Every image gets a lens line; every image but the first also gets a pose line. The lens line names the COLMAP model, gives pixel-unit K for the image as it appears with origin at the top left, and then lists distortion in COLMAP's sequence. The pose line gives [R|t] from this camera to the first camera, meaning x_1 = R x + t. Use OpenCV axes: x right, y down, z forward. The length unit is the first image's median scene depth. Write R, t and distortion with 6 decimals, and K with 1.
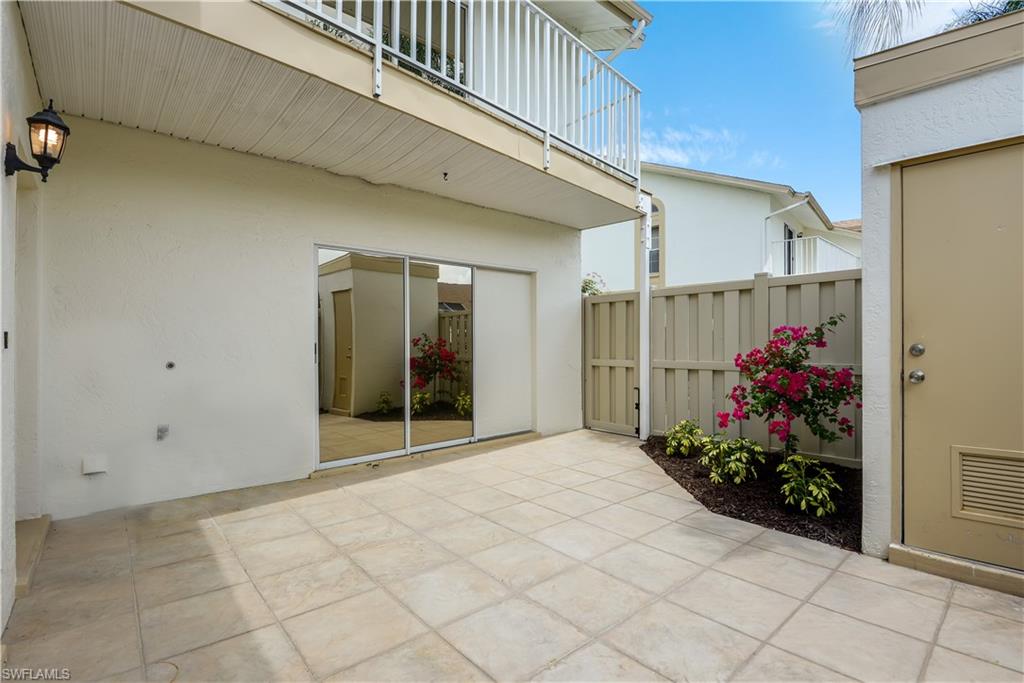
lens RADIAL K [[494.5, 0, 526.4], [0, 494.5, 342.2], [0, 0, 1]] dist [-0.002402, -0.023902]
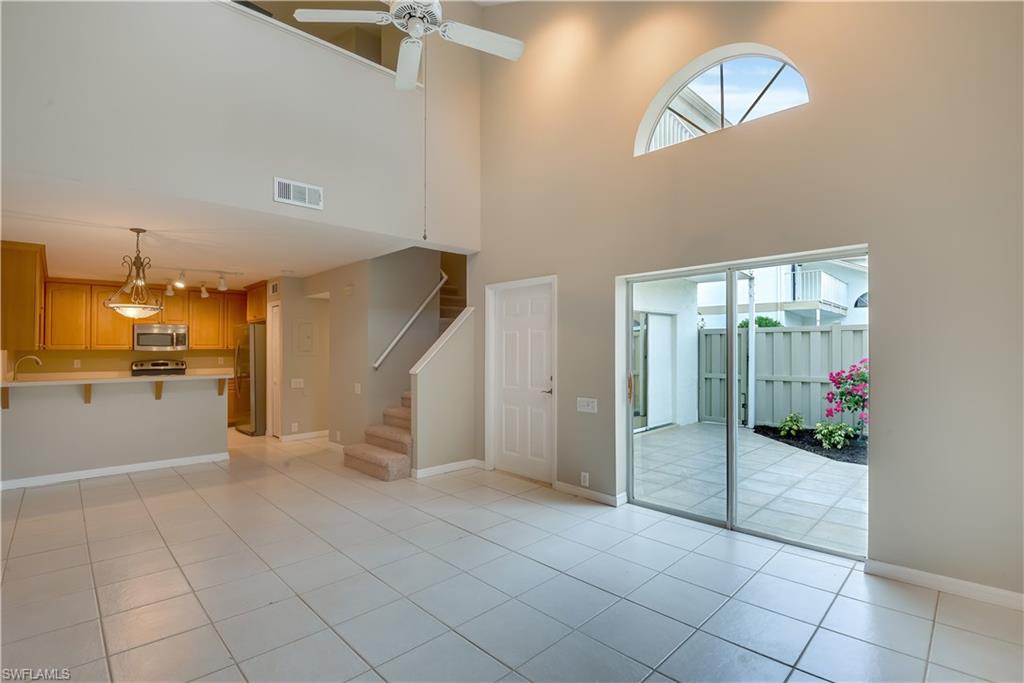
lens RADIAL K [[494.5, 0, 526.4], [0, 494.5, 342.2], [0, 0, 1]] dist [-0.002402, -0.023902]
pose [[0.998862, -0.000930, 0.047683, -0.724153], [0.001268, 0.999974, -0.007073, -0.073397], [-0.047675, 0.007125, 0.998837, -0.645492]]
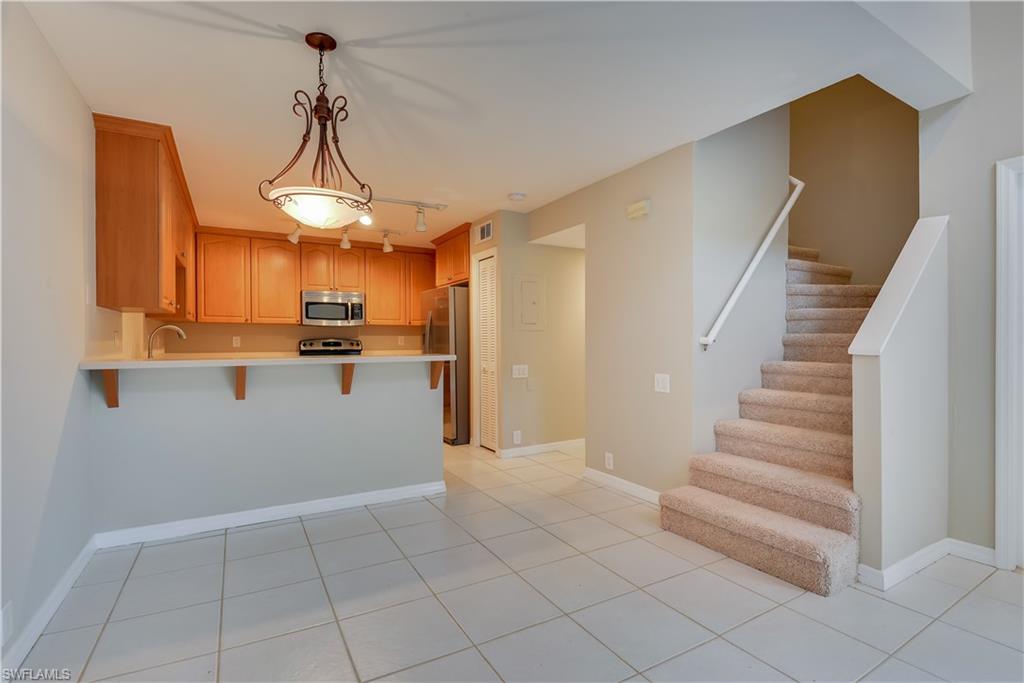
lens RADIAL K [[494.5, 0, 526.4], [0, 494.5, 342.2], [0, 0, 1]] dist [-0.002402, -0.023902]
pose [[0.982069, 0.002820, -0.188502, -1.218494], [-0.000788, 0.999941, 0.010855, -0.022453], [0.188521, -0.010511, 0.982013, -0.001004]]
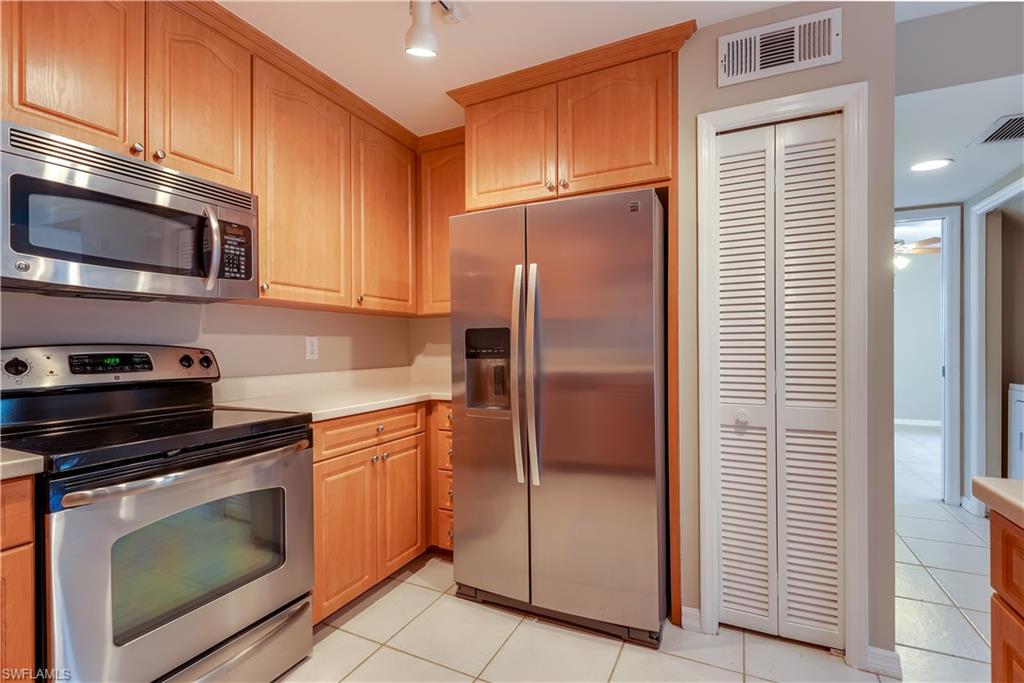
lens RADIAL K [[464.2, 0, 512.0], [0, 464.2, 341.5], [0, 0, 1]] dist [0.001459, 0.000064]
pose [[0.919350, -0.003531, 0.393424, -1.948277], [0.005127, 0.999982, -0.003007, -0.014916], [-0.393406, 0.004781, 0.919352, 0.898624]]
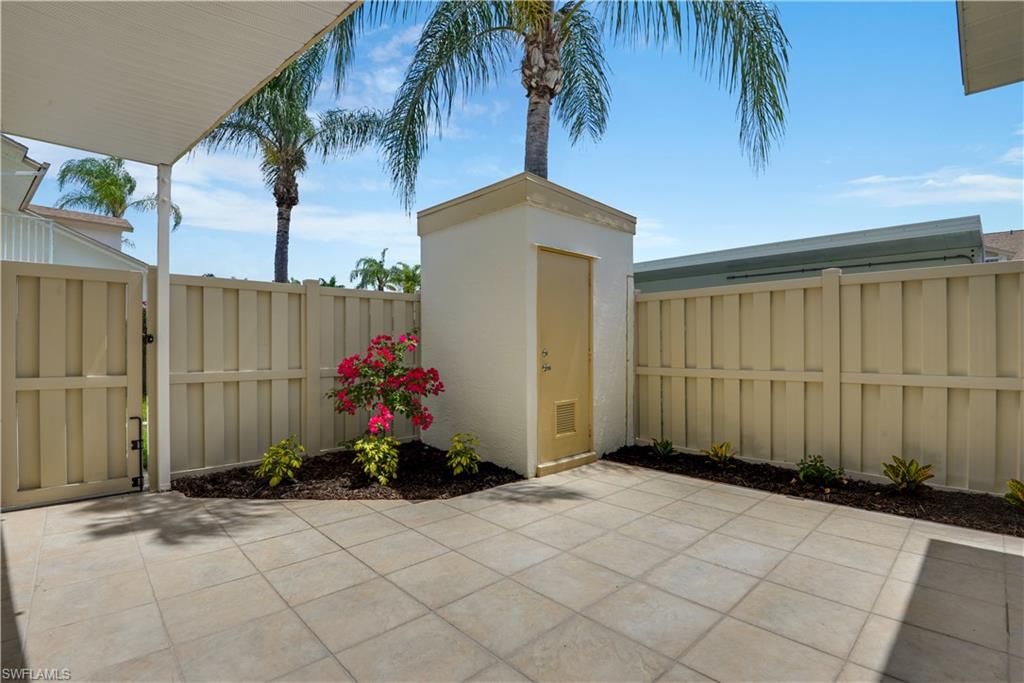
lens RADIAL K [[475.5, 0, 512.0], [0, 475.5, 341.5], [0, 0, 1]] dist [-0.029008, -0.000600]
pose [[-0.040475, 0.014501, 0.999075, -0.574958], [-0.002227, 0.999891, -0.014603, -0.000713], [-0.999178, -0.002816, -0.040438, 0.719077]]
